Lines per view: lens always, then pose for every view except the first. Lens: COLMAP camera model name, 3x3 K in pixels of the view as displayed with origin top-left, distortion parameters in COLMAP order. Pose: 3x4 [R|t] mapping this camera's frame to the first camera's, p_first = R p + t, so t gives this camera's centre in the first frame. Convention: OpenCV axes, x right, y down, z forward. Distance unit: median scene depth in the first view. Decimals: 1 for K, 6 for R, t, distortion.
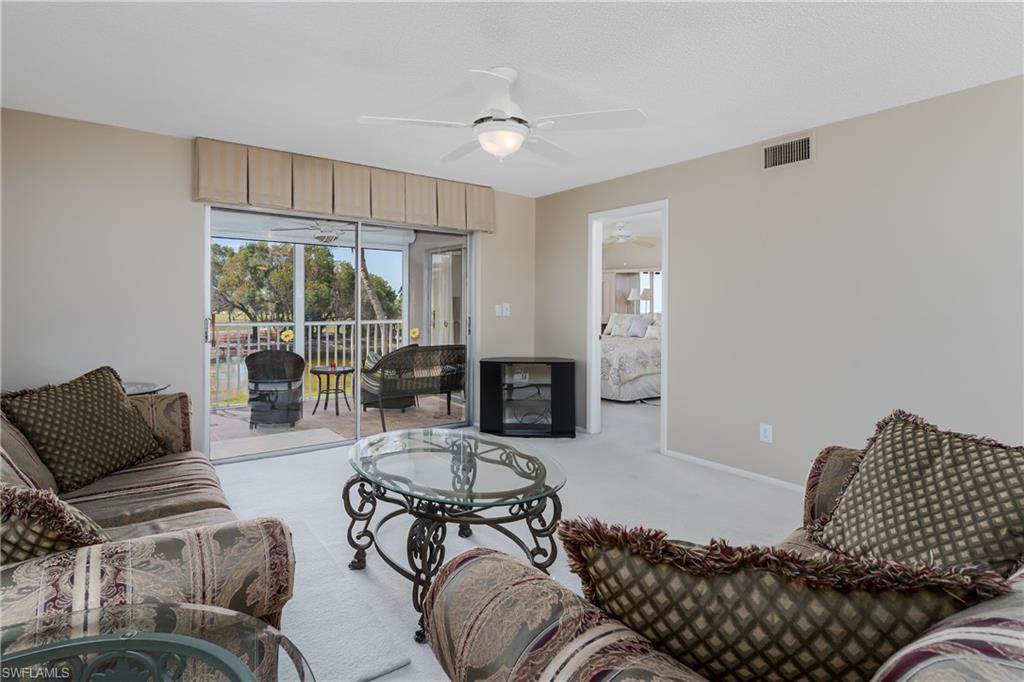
lens RADIAL K [[514.2, 0, 487.3], [0, 514.2, 316.6], [0, 0, 1]] dist [-0.001230, 0.000831]
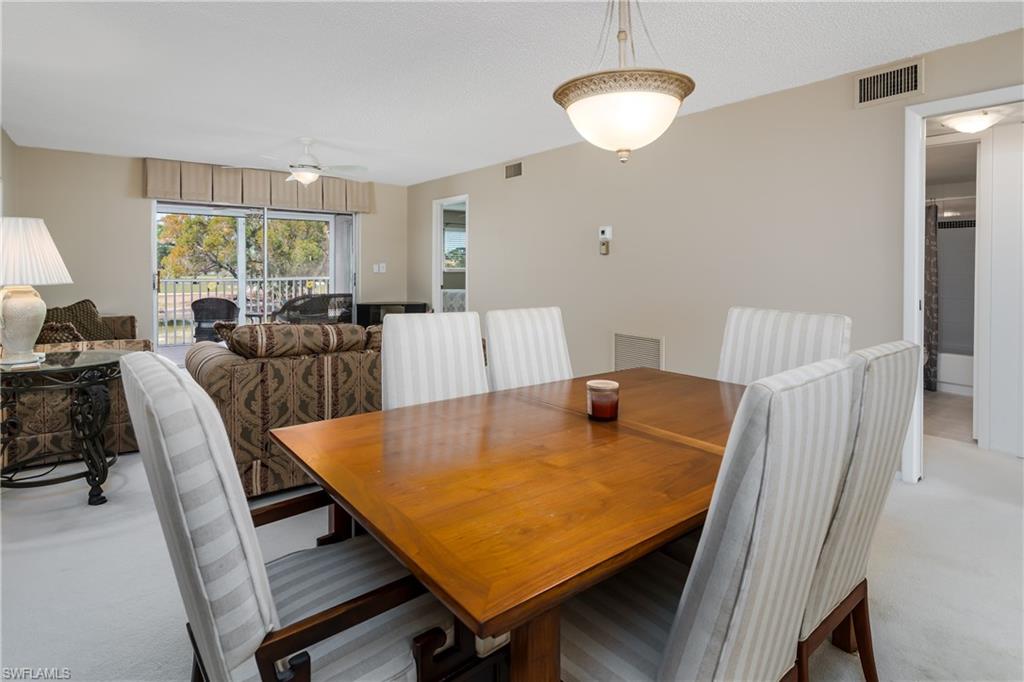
lens RADIAL K [[528.1, 0, 506.4], [0, 528.1, 280.4], [0, 0, 1]] dist [-0.000637, -0.000815]
pose [[0.999349, -0.006695, 0.035458, 0.429166], [0.006405, 0.999945, 0.008276, 0.014489], [-0.035511, -0.008043, 0.999337, -0.583706]]
